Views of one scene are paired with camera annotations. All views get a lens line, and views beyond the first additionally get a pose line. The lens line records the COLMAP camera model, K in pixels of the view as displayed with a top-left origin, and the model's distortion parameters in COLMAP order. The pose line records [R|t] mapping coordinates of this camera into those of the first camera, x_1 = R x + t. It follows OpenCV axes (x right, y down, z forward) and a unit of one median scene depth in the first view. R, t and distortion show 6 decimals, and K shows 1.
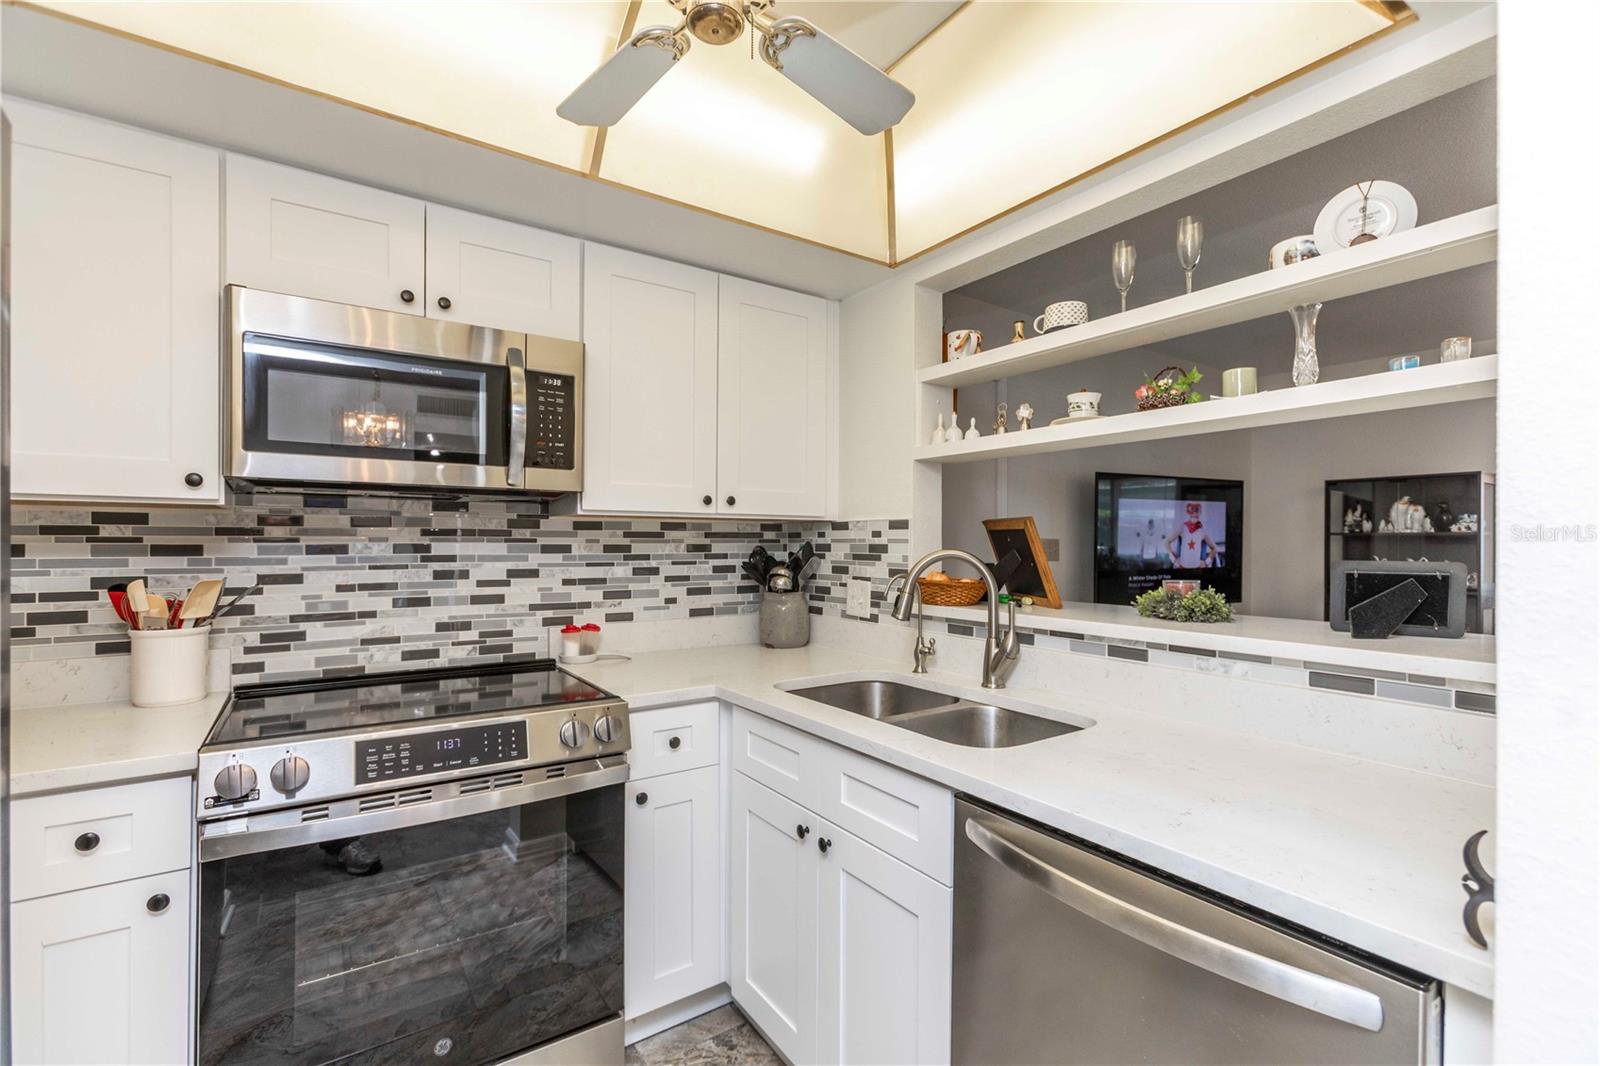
lens RADIAL K [[704.4, 0, 801.2], [0, 704.4, 528.8], [0, 0, 1]] dist [-0.003663, 0.002623]
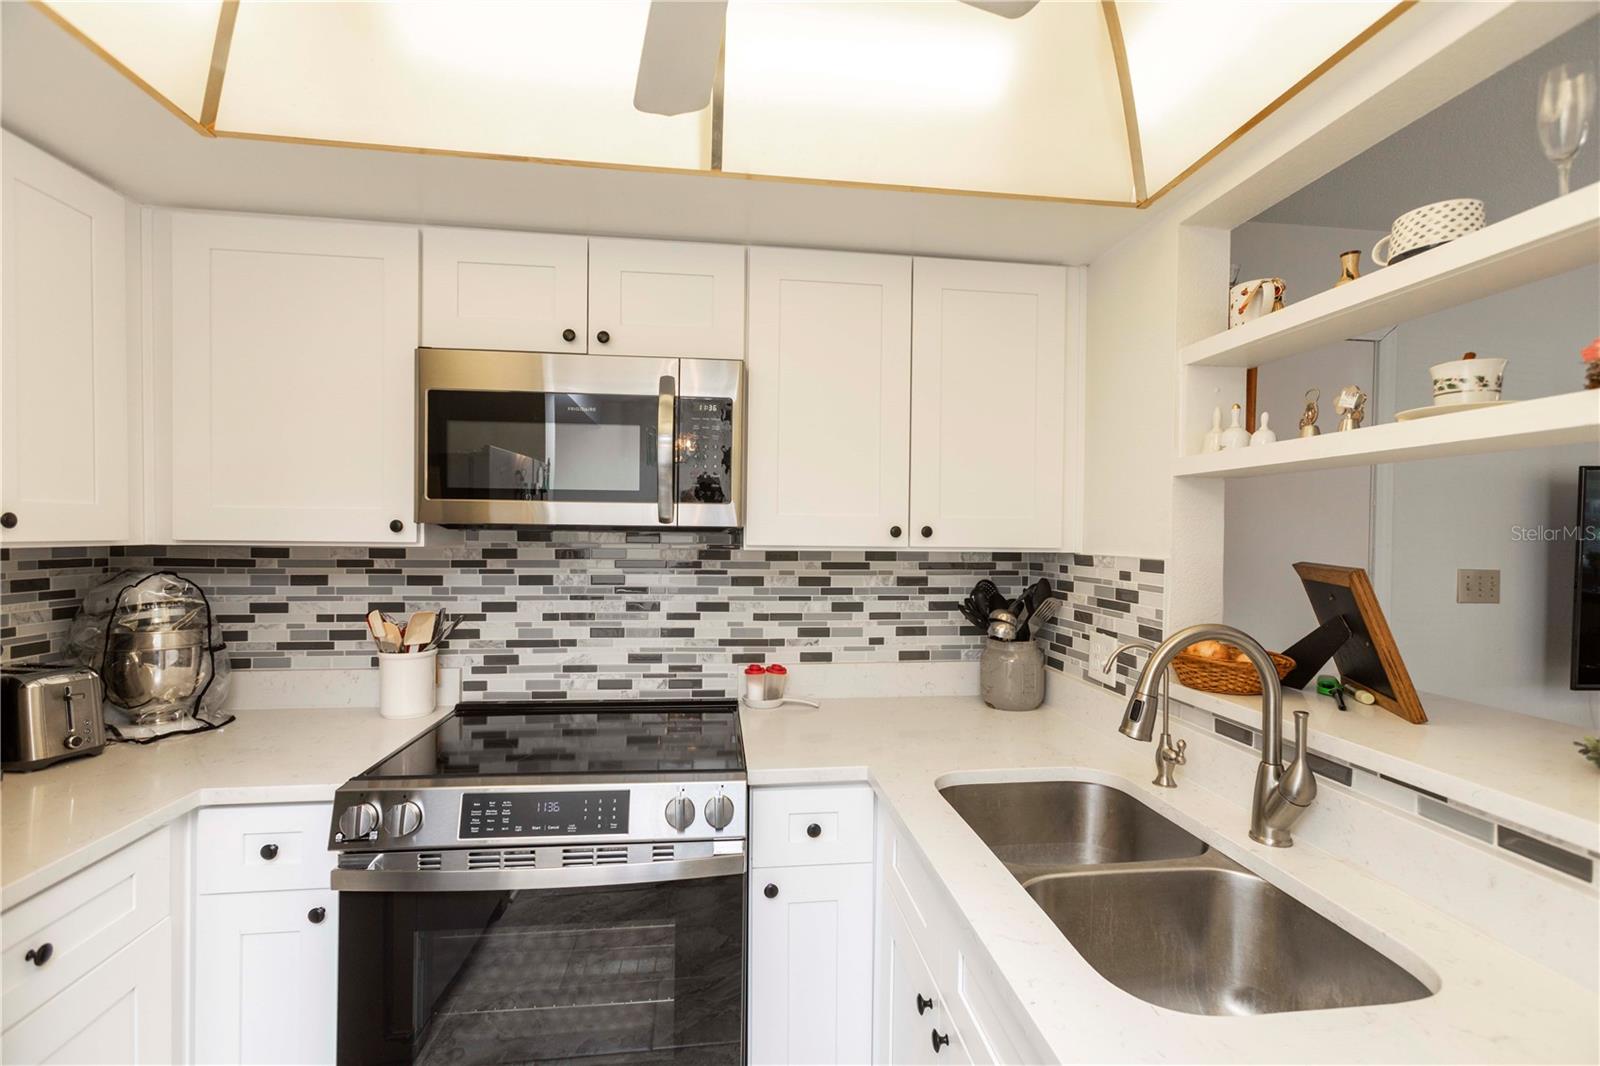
lens RADIAL K [[704.4, 0, 800.7], [0, 704.4, 536.7], [0, 0, 1]] dist [-0.003663, 0.002623]
pose [[0.890895, 0.007910, -0.454141, 0.168623], [-0.001229, 0.999887, 0.015003, -0.053680], [0.454208, -0.012808, 0.890803, 0.230056]]
